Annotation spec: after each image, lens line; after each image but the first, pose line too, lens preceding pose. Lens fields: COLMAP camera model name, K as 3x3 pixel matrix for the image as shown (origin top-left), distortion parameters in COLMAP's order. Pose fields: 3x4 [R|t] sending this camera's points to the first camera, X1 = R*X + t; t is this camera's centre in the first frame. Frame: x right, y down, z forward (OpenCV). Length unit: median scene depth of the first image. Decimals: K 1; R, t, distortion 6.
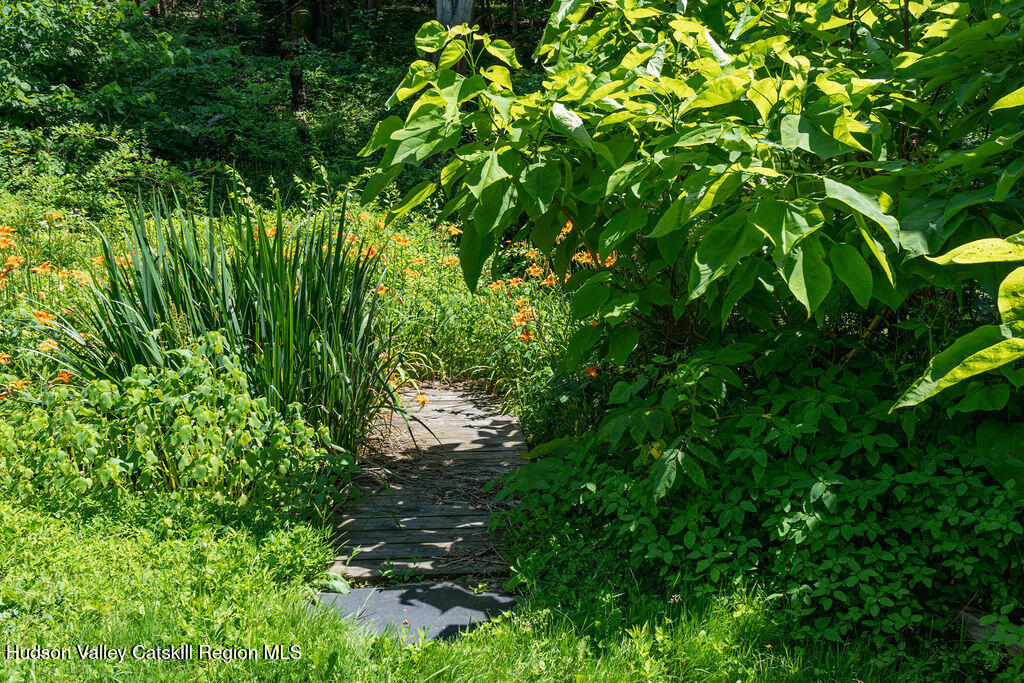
lens RADIAL K [[784.2, 0, 510.7], [0, 784.2, 343.1], [0, 0, 1]] dist [0.008055, 0.012502]
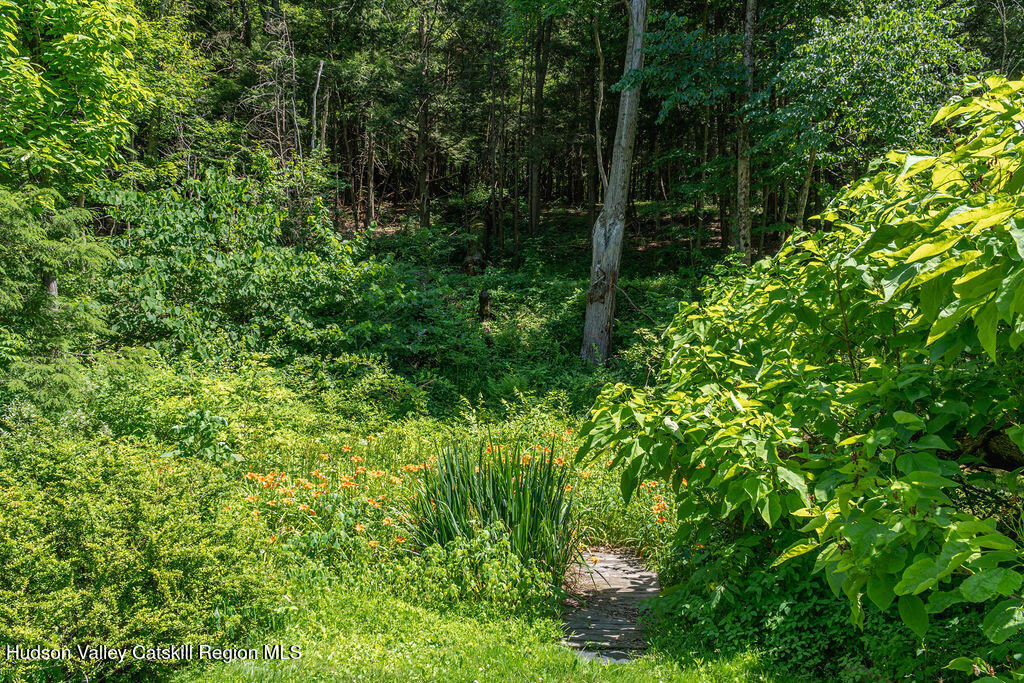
lens RADIAL K [[784.2, 0, 510.6], [0, 784.2, 337.5], [0, 0, 1]] dist [0.008055, 0.012502]
pose [[0.982331, -0.020054, -0.186076, 0.042342], [-0.018331, 0.979153, -0.202296, -0.076578], [0.186253, 0.202132, 0.961484, -1.149092]]
